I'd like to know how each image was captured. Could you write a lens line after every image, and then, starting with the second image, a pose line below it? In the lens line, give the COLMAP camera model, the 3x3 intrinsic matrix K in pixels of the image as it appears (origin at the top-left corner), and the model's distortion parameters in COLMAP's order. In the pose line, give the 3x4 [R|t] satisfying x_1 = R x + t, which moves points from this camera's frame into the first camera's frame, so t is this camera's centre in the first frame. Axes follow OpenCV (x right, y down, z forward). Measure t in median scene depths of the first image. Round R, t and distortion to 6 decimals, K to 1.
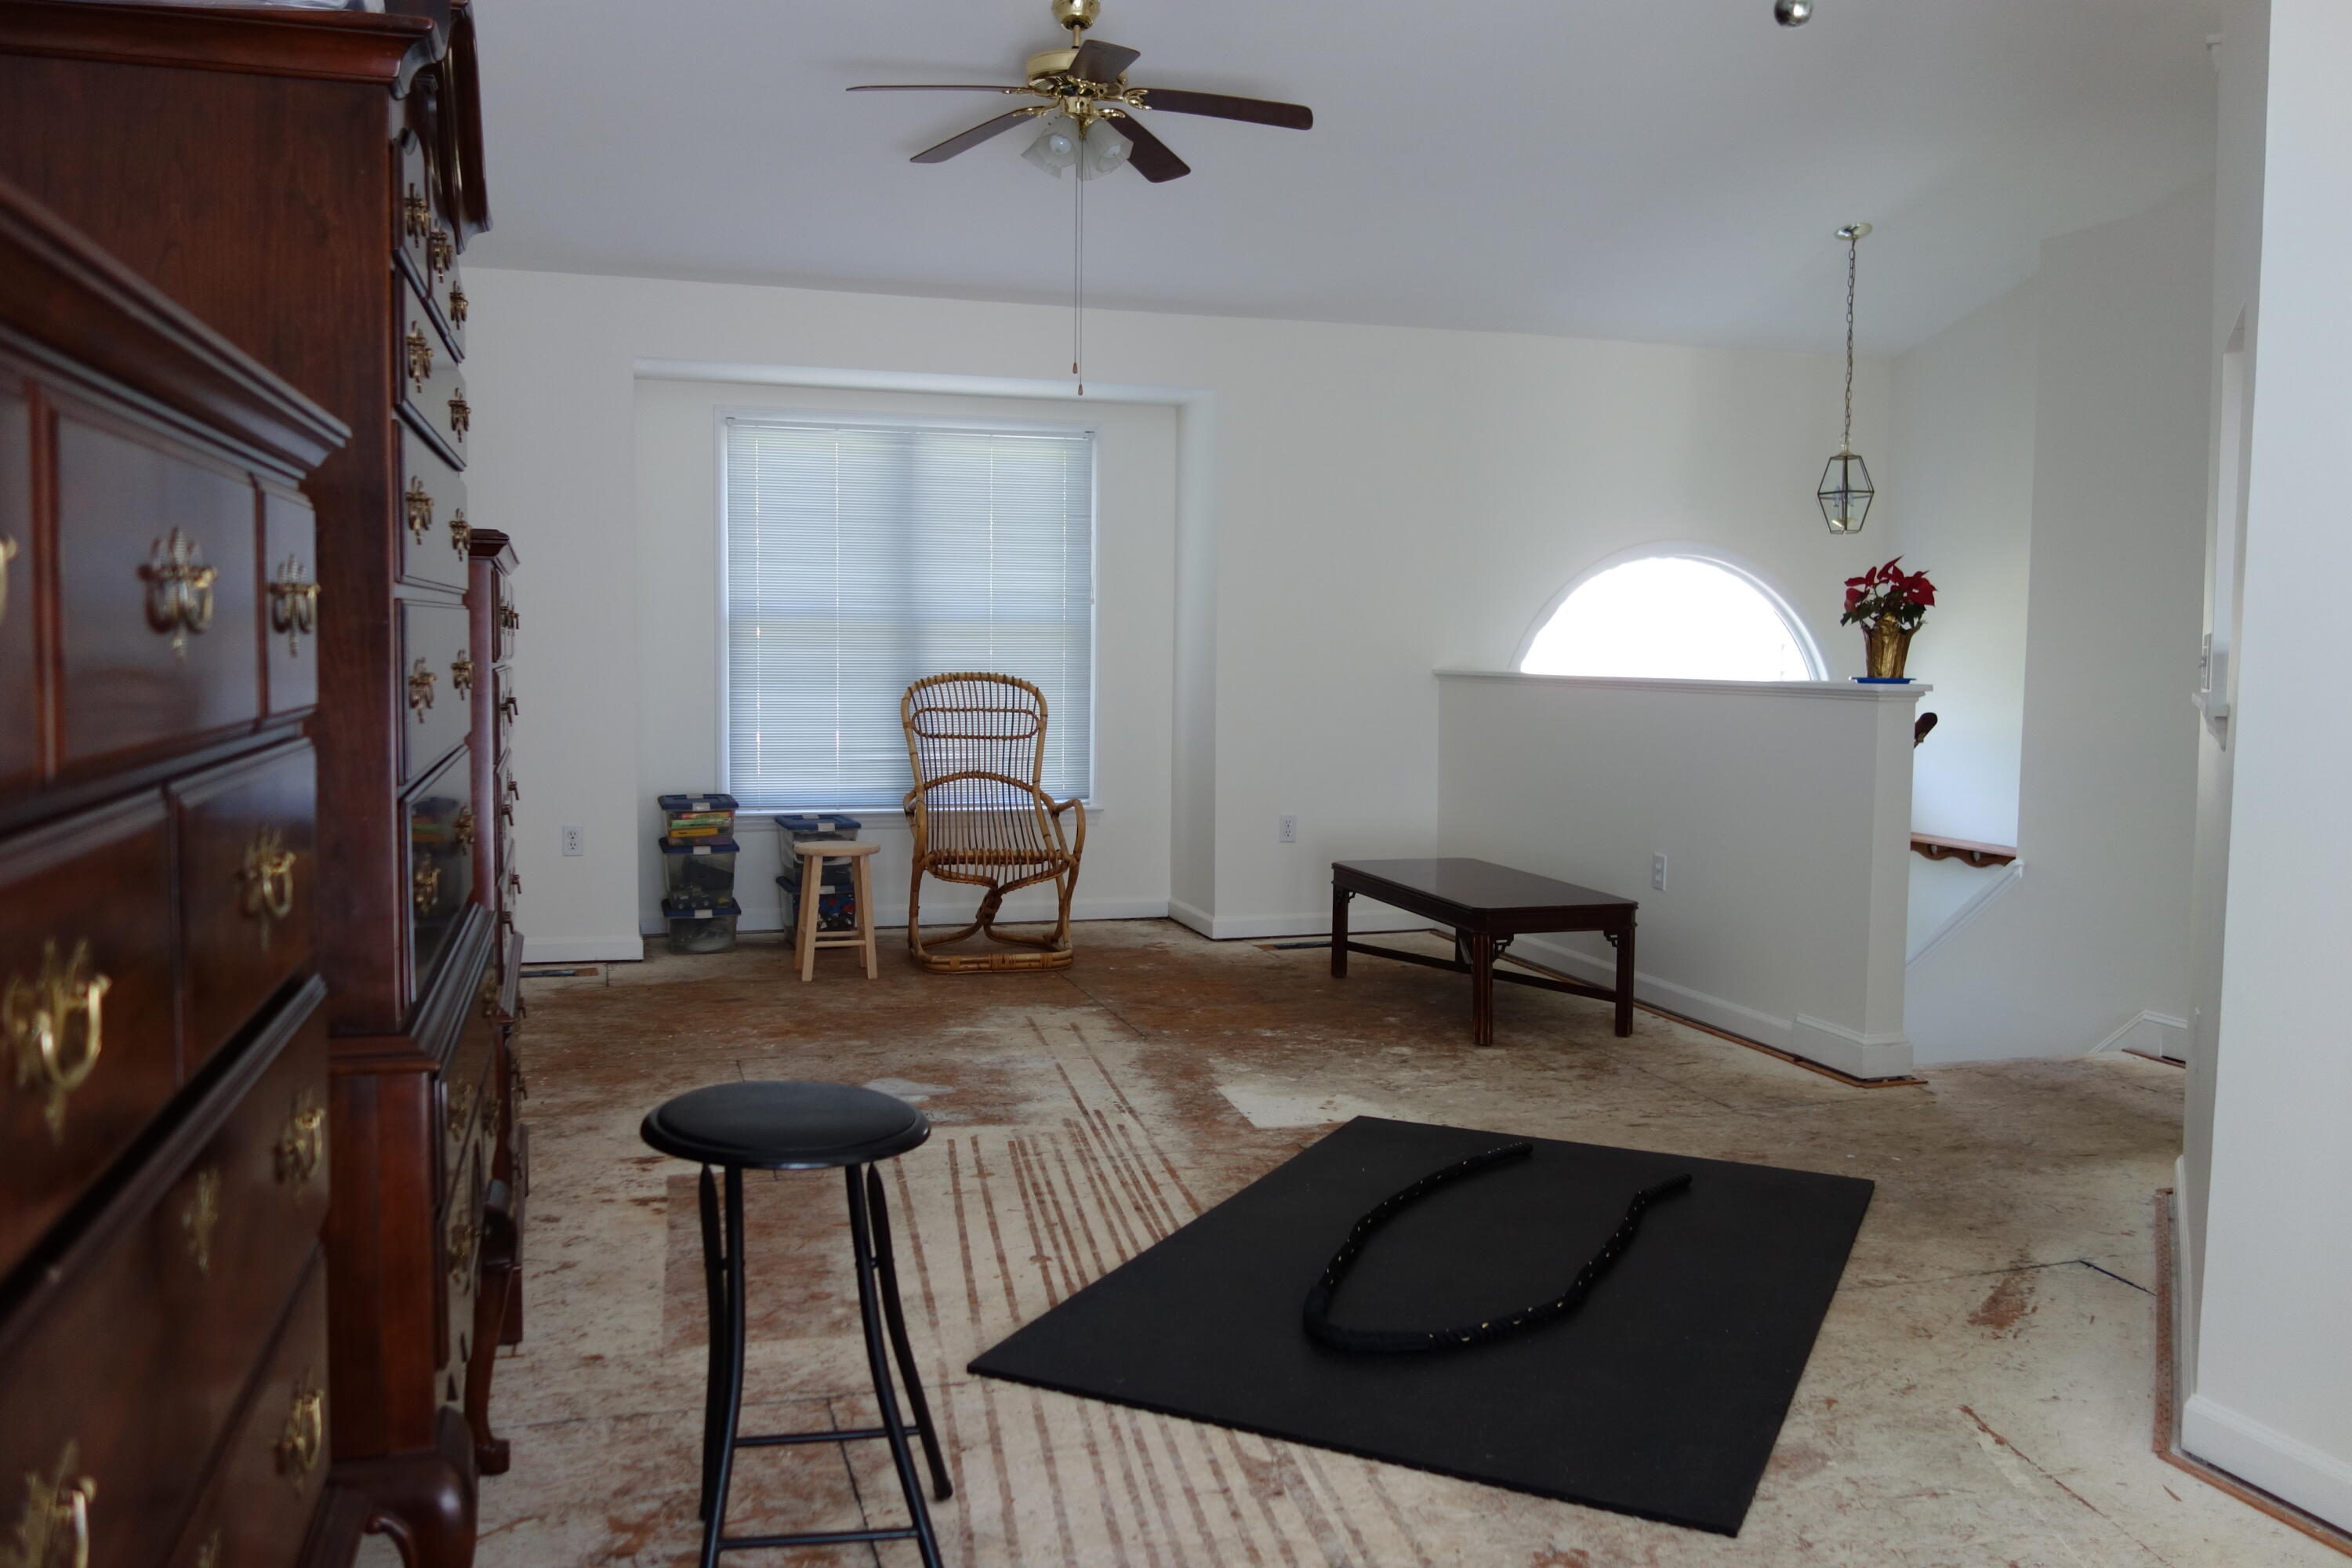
lens RADIAL K [[1862.5, 0, 1176.0], [0, 1862.5, 784.0], [0, 0, 1]] dist [-0.007715, -0.013499]
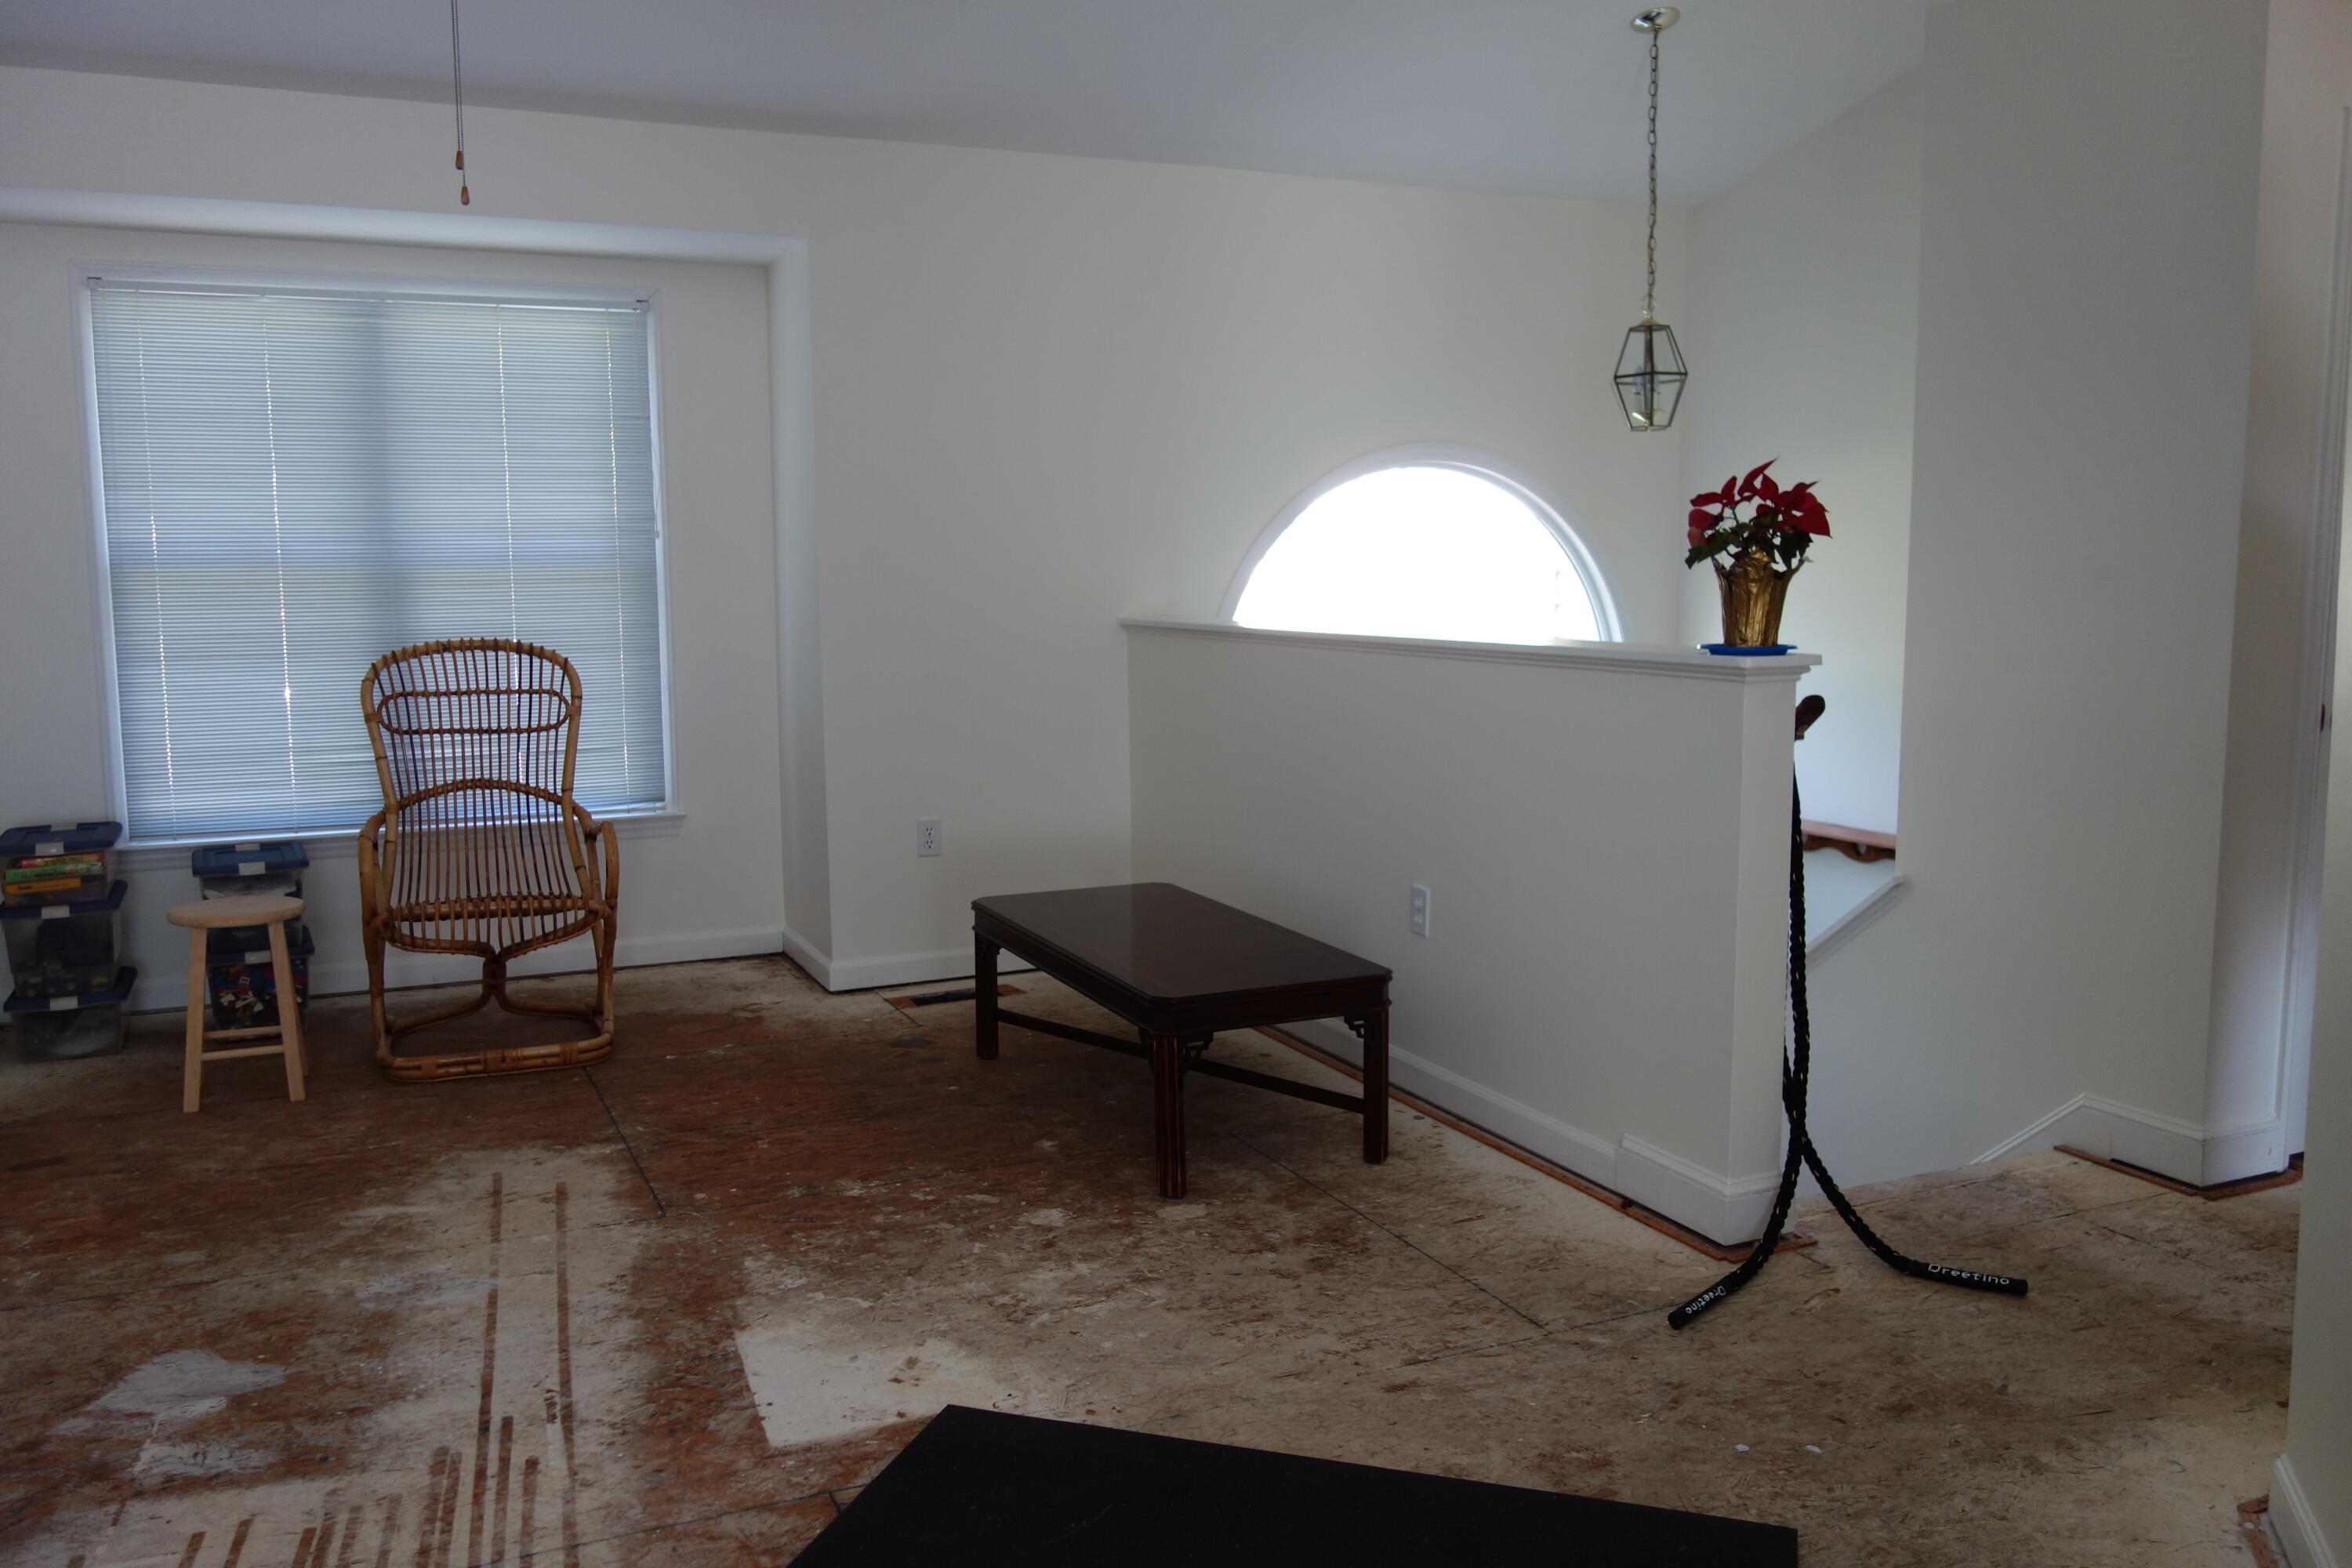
lens RADIAL K [[1862.5, 0, 1176.0], [0, 1862.5, 784.0], [0, 0, 1]] dist [-0.007715, -0.013499]
pose [[0.990981, -0.033242, 0.129817, 0.091325], [0.027133, 0.998452, 0.048548, -0.045534], [-0.131230, -0.044588, 0.990349, 0.369452]]
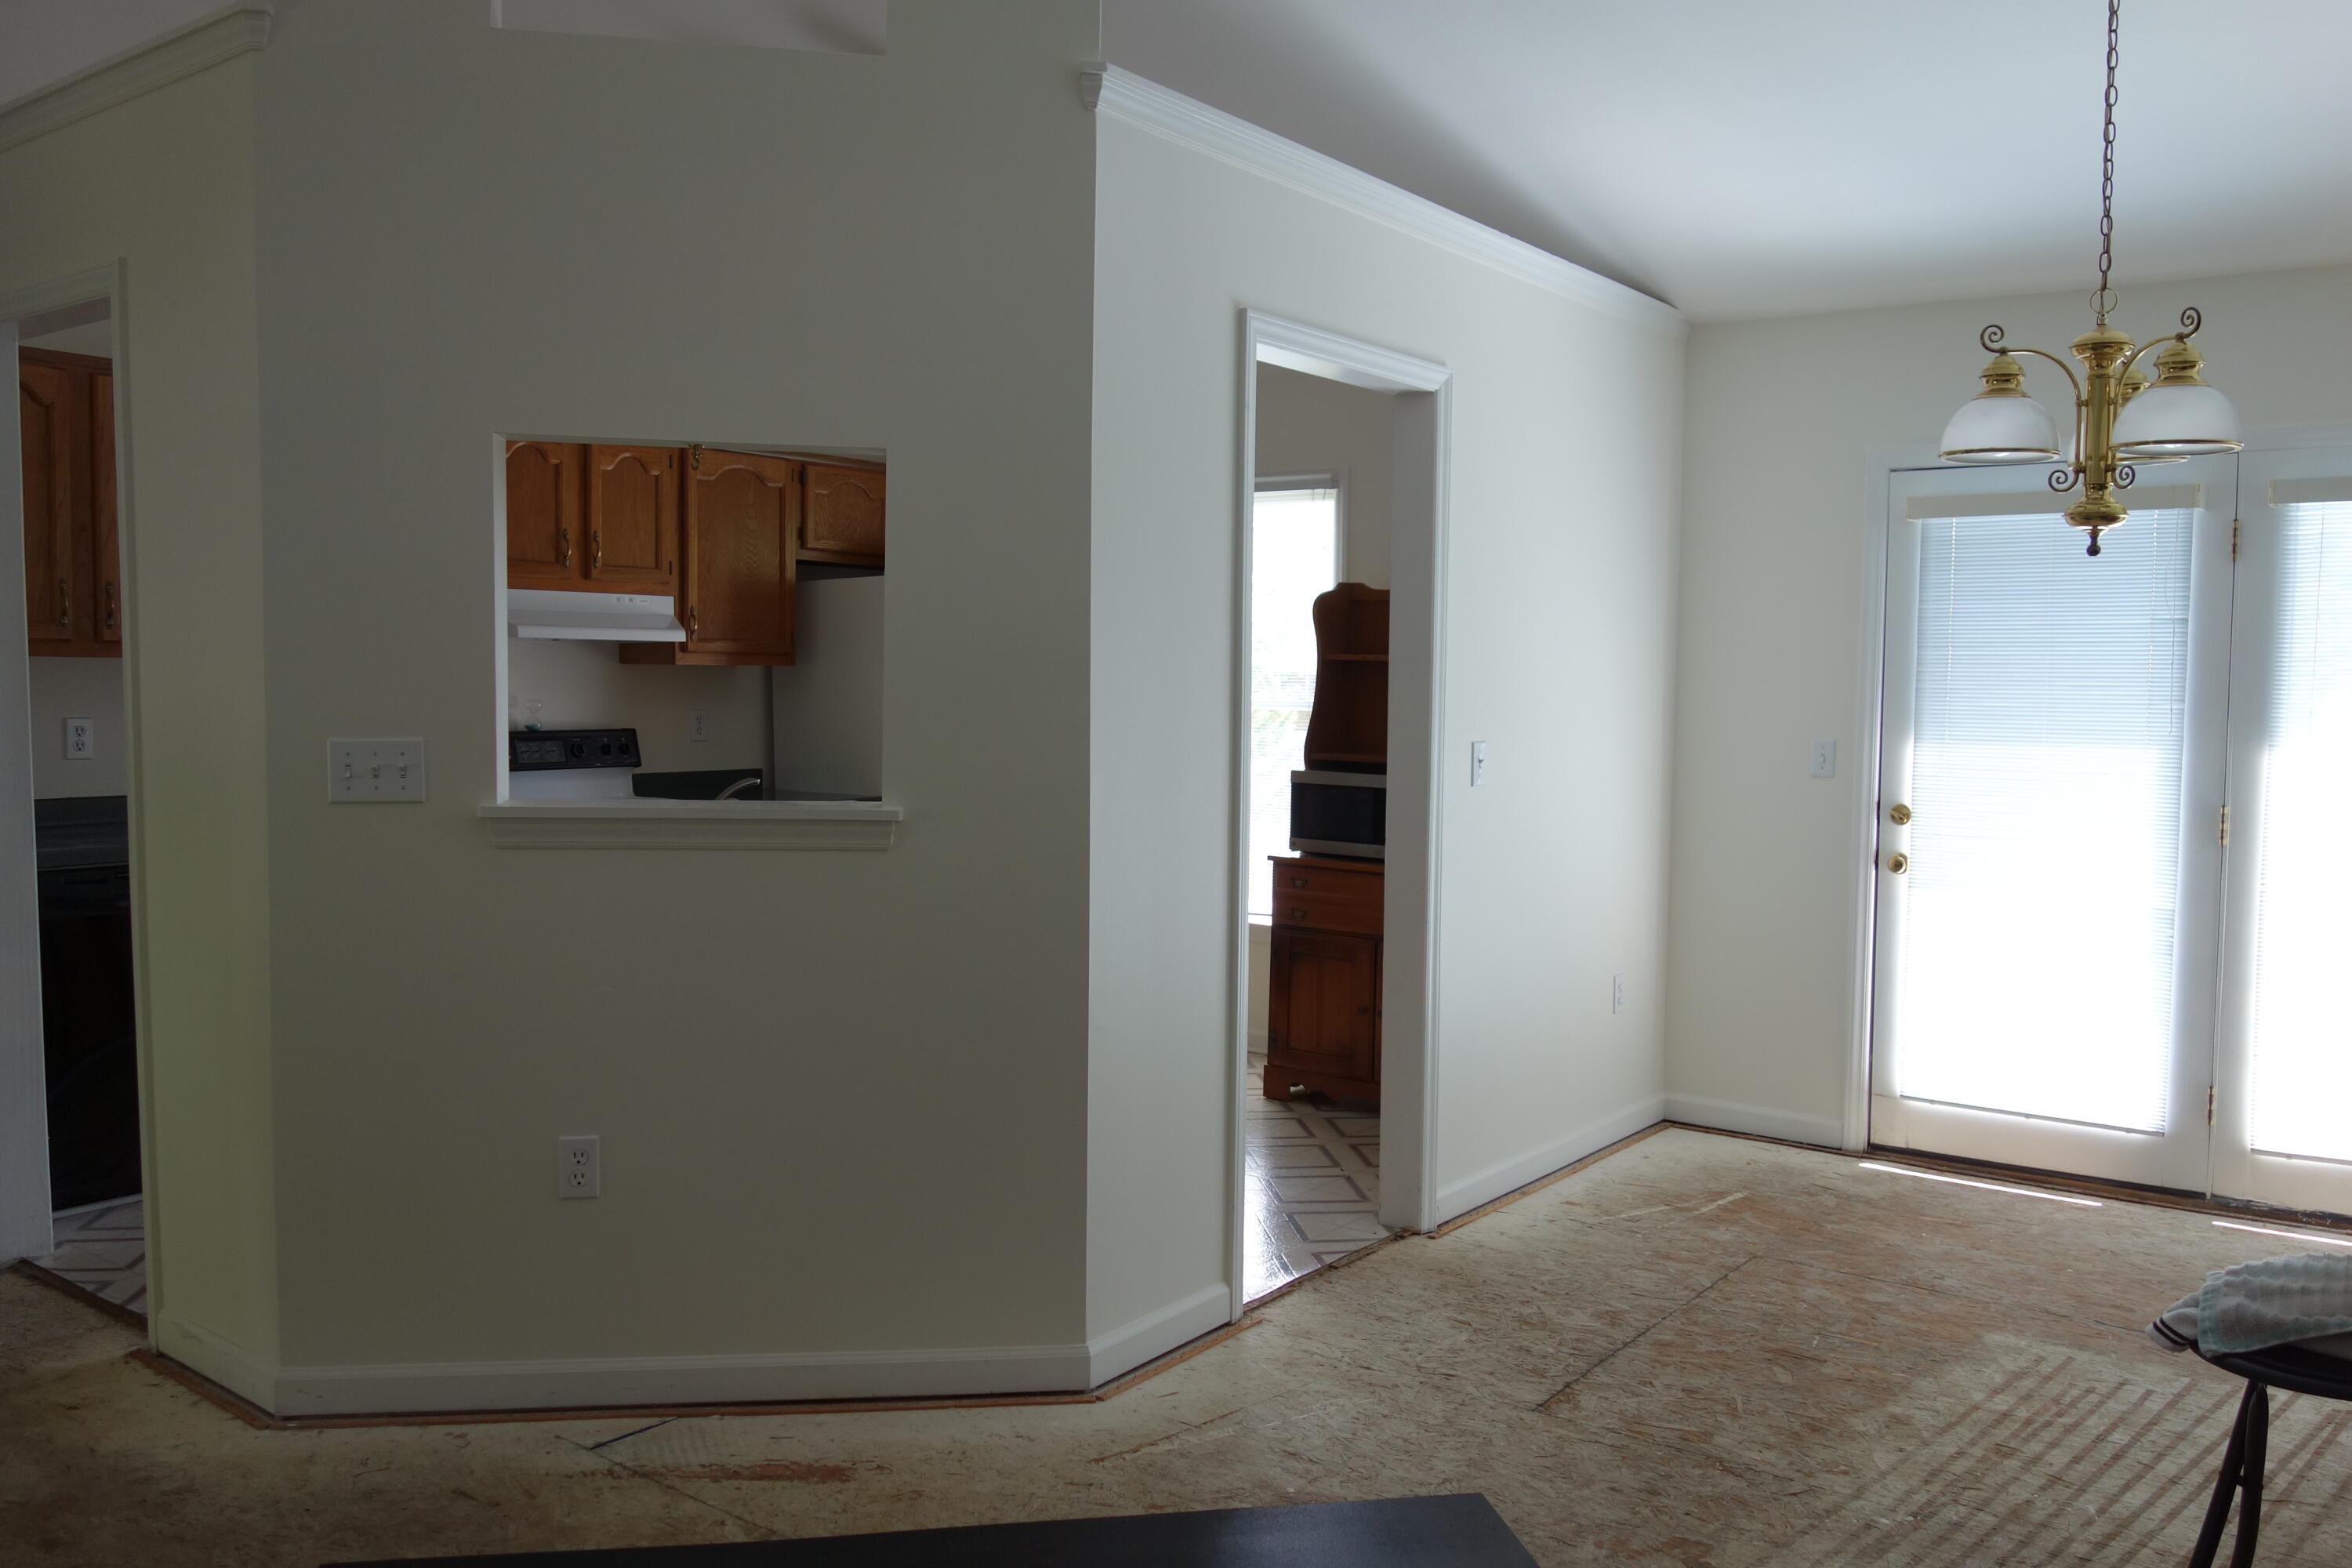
lens RADIAL K [[1861.0, 0, 1169.5], [0, 1861.0, 787.3], [0, 0, 1]] dist [-0.020904, -0.006015]
pose [[-0.584407, -0.070225, 0.808417, -0.267660], [0.042906, 0.992181, 0.117205, -0.108338], [-0.810326, 0.103181, -0.576824, 0.901503]]
